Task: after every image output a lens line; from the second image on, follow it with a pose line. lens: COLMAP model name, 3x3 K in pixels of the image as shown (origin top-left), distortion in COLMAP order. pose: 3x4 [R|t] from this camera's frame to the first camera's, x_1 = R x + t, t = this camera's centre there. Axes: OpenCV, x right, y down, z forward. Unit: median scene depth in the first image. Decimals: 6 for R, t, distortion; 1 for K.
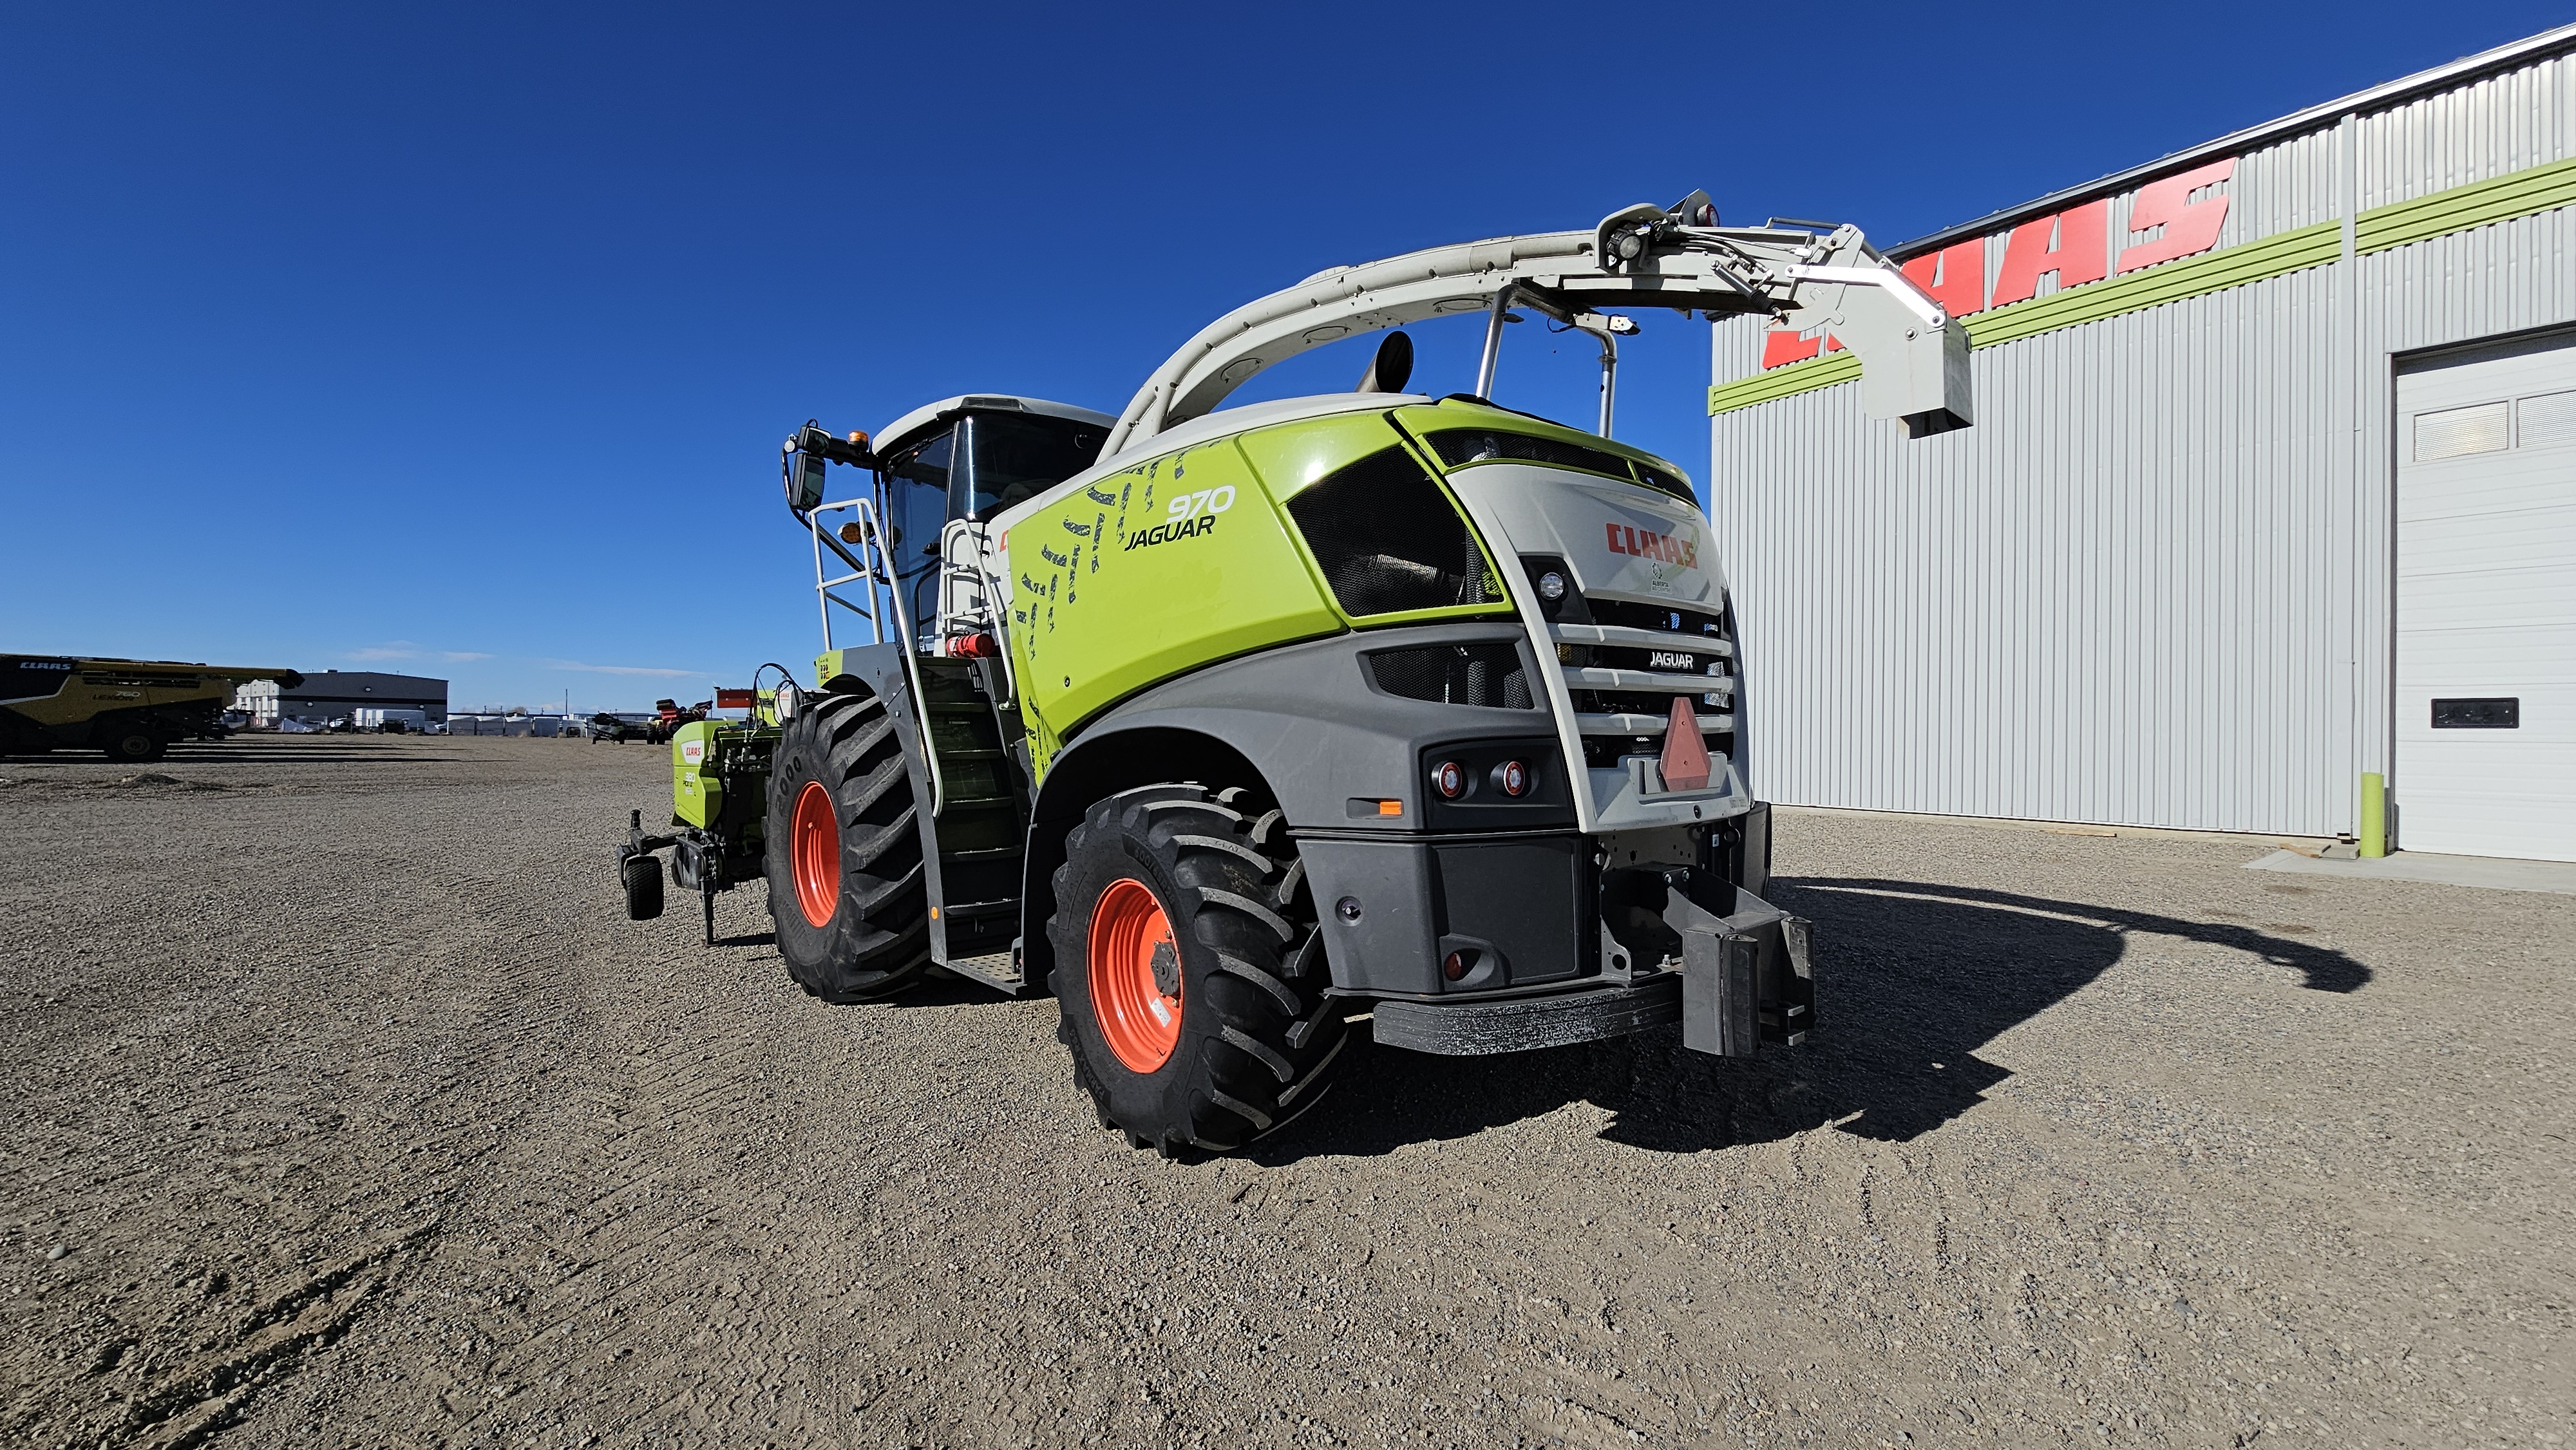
lens RADIAL K [[1054.5, 0, 1278.9], [0, 1054.5, 727.3], [0, 0, 1]] dist [-0.002637, 0.000782]
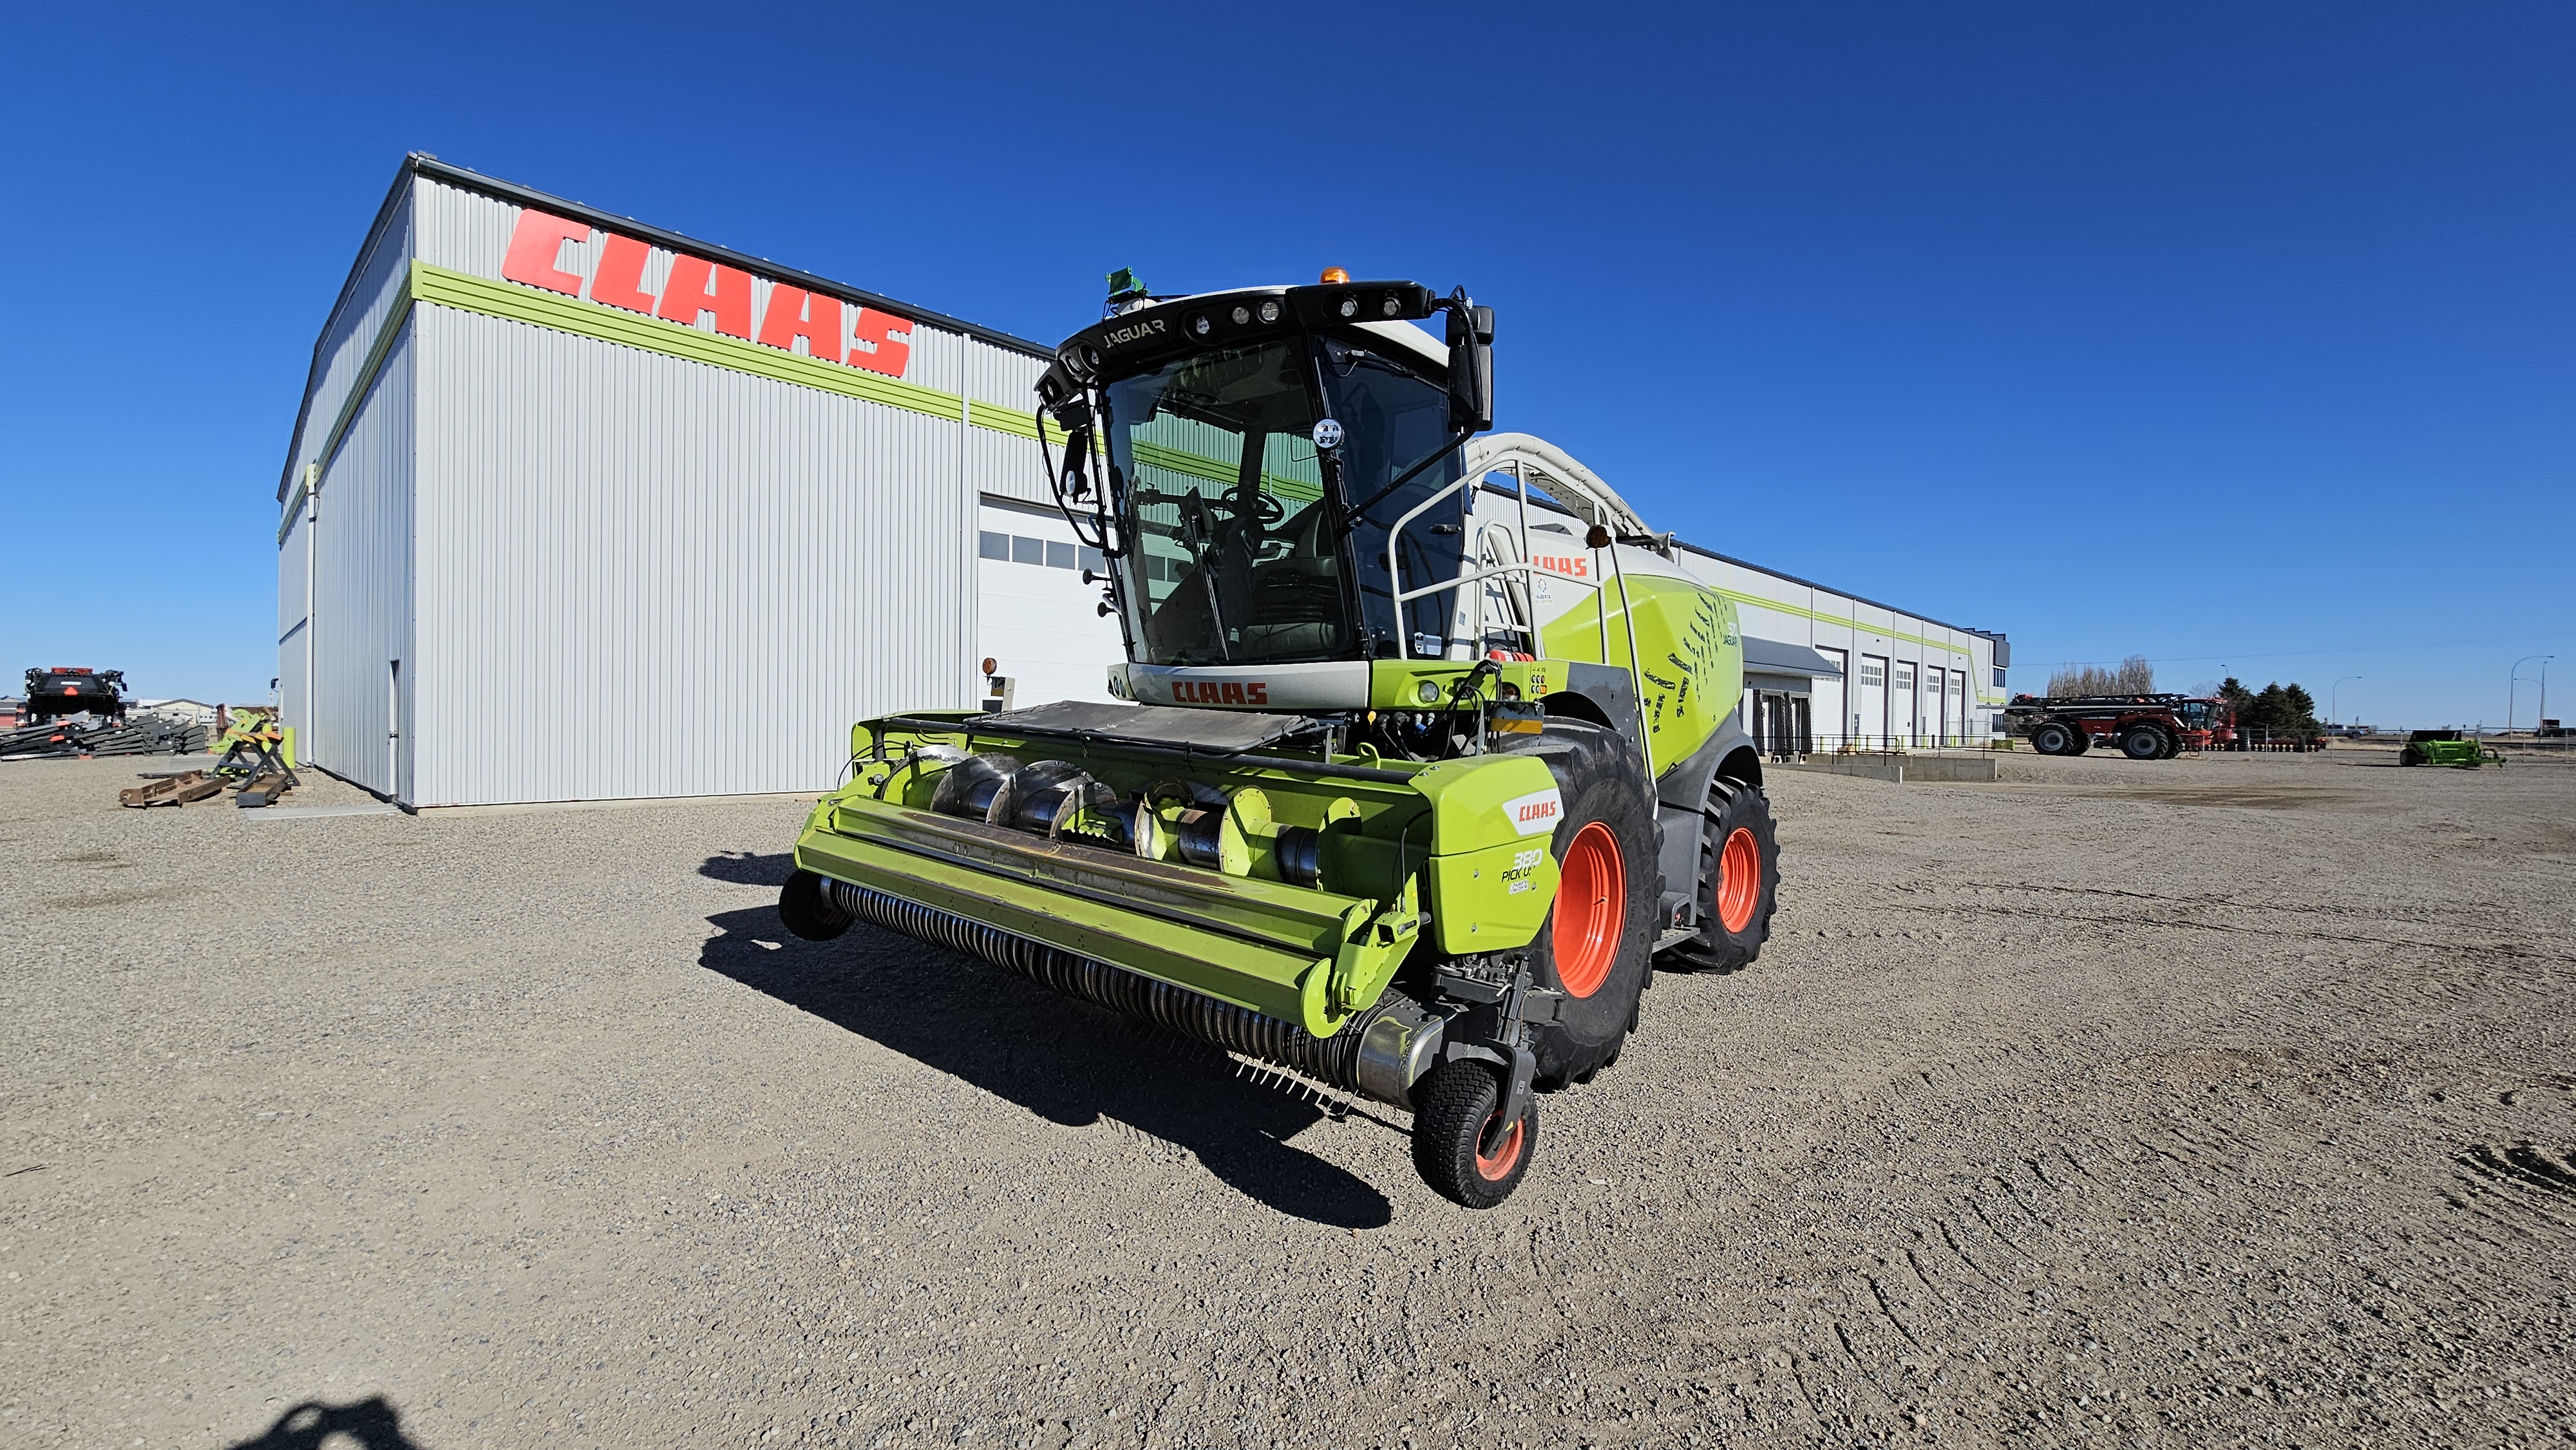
lens RADIAL K [[1054.5, 0, 1290.3], [0, 1054.5, 729.4], [0, 0, 1]] dist [-0.002637, 0.000782]
pose [[-0.135498, -0.021433, 0.990546, -1.687554], [-0.017812, 0.999657, 0.019193, -0.046205], [-0.990617, -0.015043, -0.135834, 1.854853]]
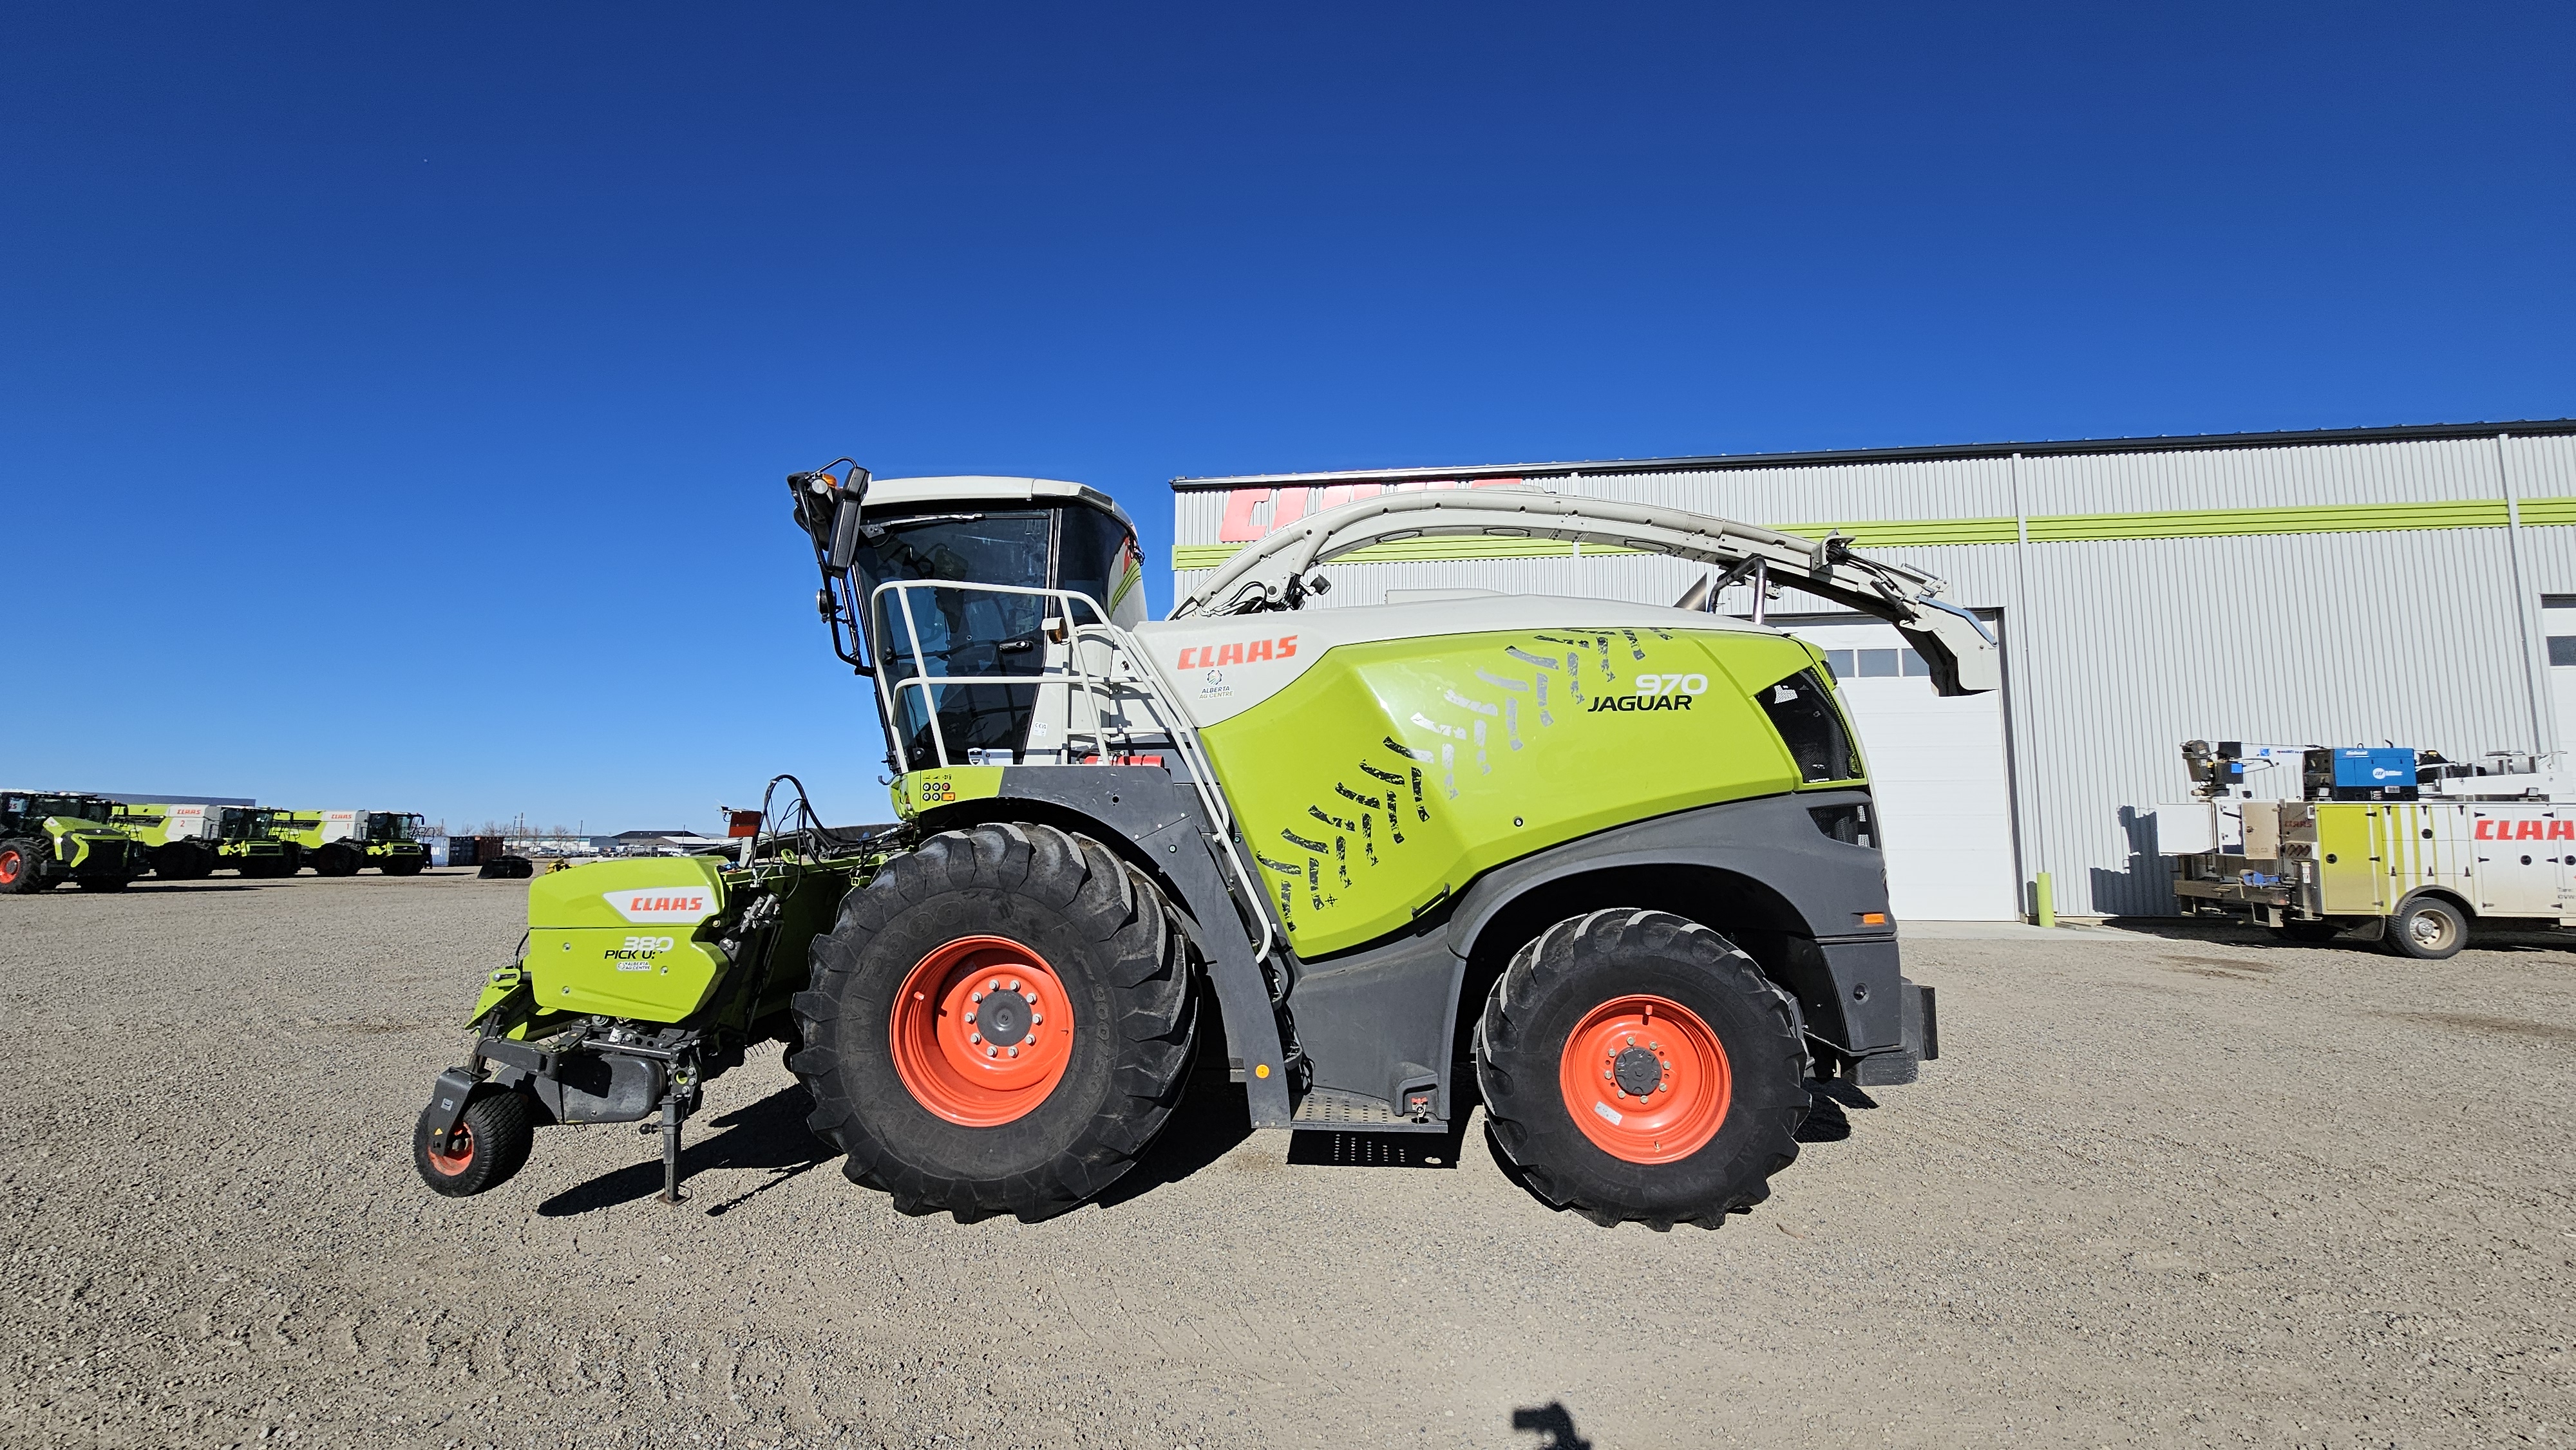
lens RADIAL K [[1054.5, 0, 1287.1], [0, 1054.5, 736.6], [0, 0, 1]] dist [-0.002637, 0.000782]
pose [[0.718311, 0.062401, 0.692918, -1.139324], [0.001673, 0.995812, -0.091412, -0.032364], [-0.695720, 0.066821, 0.715198, 0.381611]]
